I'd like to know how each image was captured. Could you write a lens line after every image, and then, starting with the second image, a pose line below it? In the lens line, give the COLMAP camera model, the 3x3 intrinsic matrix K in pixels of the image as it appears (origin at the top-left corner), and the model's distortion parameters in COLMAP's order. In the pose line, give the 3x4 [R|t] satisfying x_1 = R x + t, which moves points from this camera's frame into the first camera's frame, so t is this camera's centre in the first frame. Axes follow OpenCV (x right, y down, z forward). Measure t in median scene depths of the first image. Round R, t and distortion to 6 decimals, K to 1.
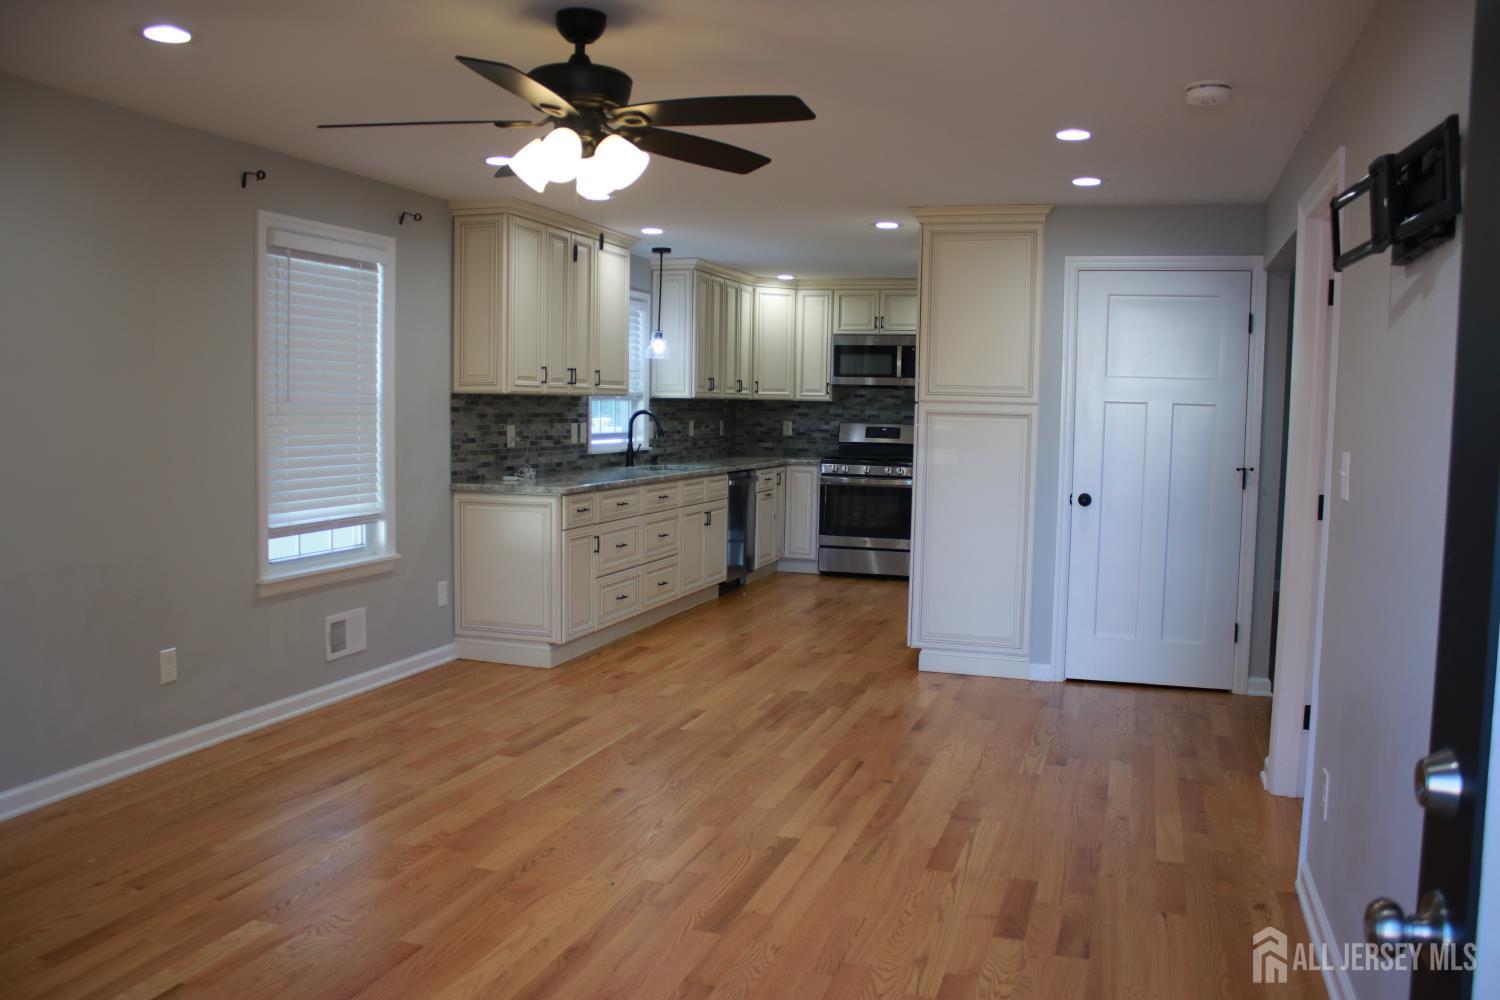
lens RADIAL K [[1243.3, 0, 750.0], [0, 1243.3, 500.0], [0, 0, 1]] dist [-0.130845, 0.001109]
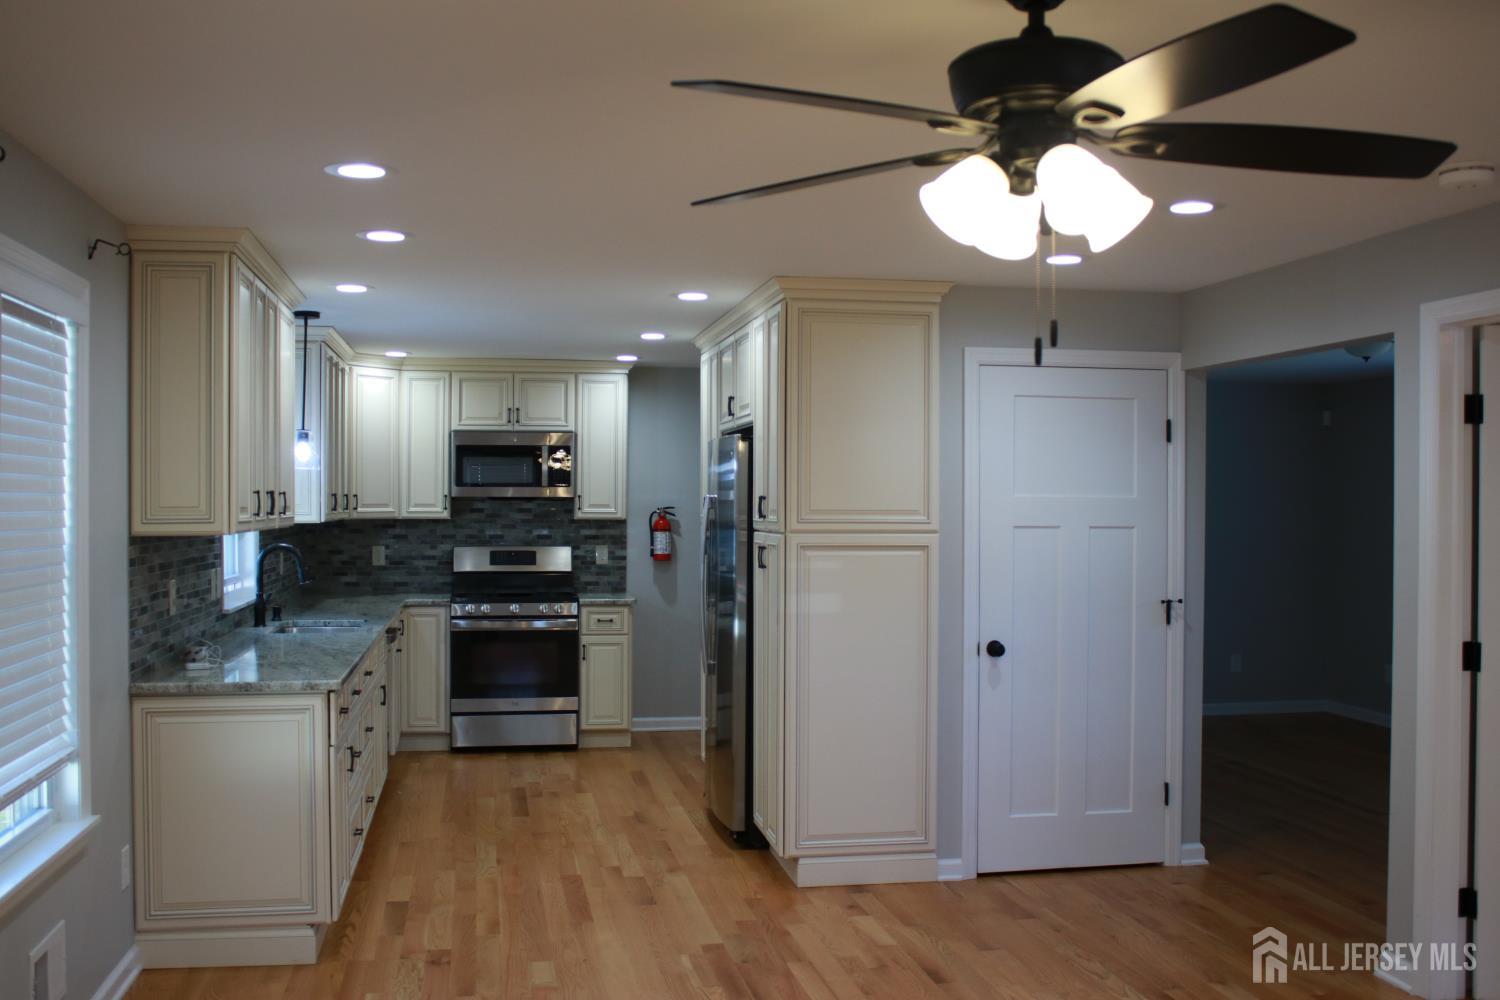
lens RADIAL K [[1447.0, 0, 750.0], [0, 1447.0, 500.0], [0, 0, 1]] dist [-0.110279, 0.010309]
pose [[0.878821, -0.015450, 0.476902, -0.281659], [0.050214, 0.996920, -0.060237, -0.042955], [-0.474503, 0.076885, 0.876890, 0.214947]]
